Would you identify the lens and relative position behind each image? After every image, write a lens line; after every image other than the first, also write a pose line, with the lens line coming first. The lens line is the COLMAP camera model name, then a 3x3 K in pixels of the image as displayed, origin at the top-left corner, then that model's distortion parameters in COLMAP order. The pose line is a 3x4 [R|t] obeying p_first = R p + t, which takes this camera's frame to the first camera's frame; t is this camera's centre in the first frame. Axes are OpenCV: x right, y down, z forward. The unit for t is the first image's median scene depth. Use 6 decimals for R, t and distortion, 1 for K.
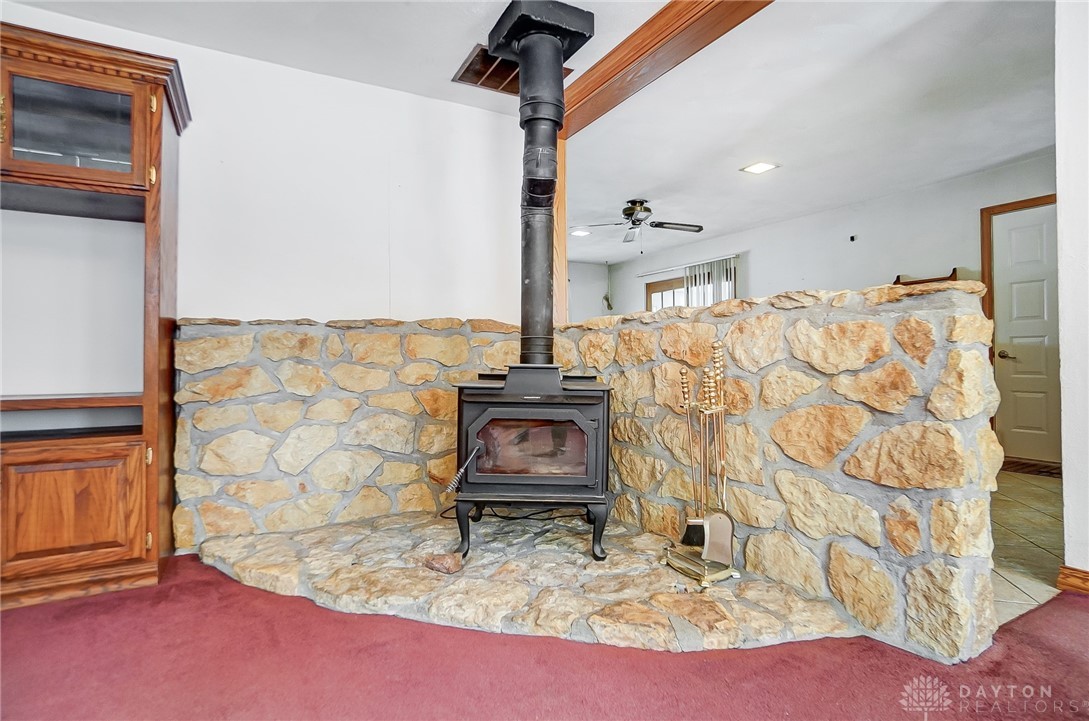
lens RADIAL K [[551.1, 0, 546.0], [0, 551.1, 357.0], [0, 0, 1]] dist [-0.046410, 0.026875]
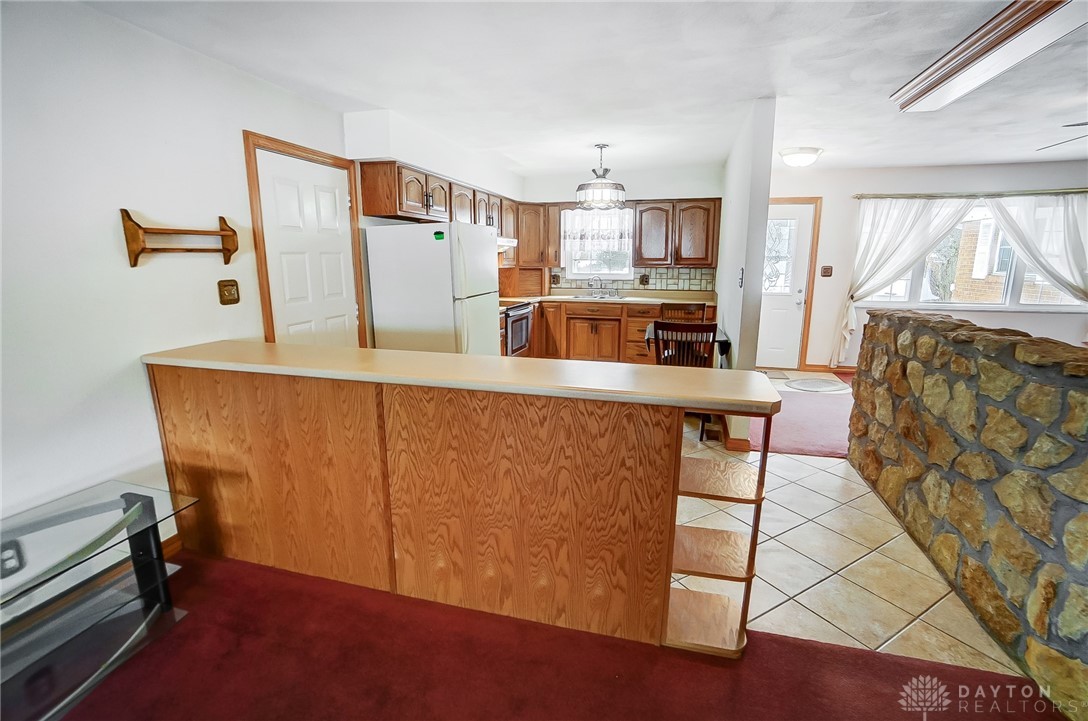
lens RADIAL K [[483.1, 0, 543.7], [0, 483.1, 357.2], [0, 0, 1]] dist [-0.051097, 0.020132]
pose [[-0.710580, -0.136541, 0.690241, 0.271447], [0.004208, 0.980148, 0.198222, -0.245802], [-0.703604, 0.143757, -0.695899, 2.418816]]
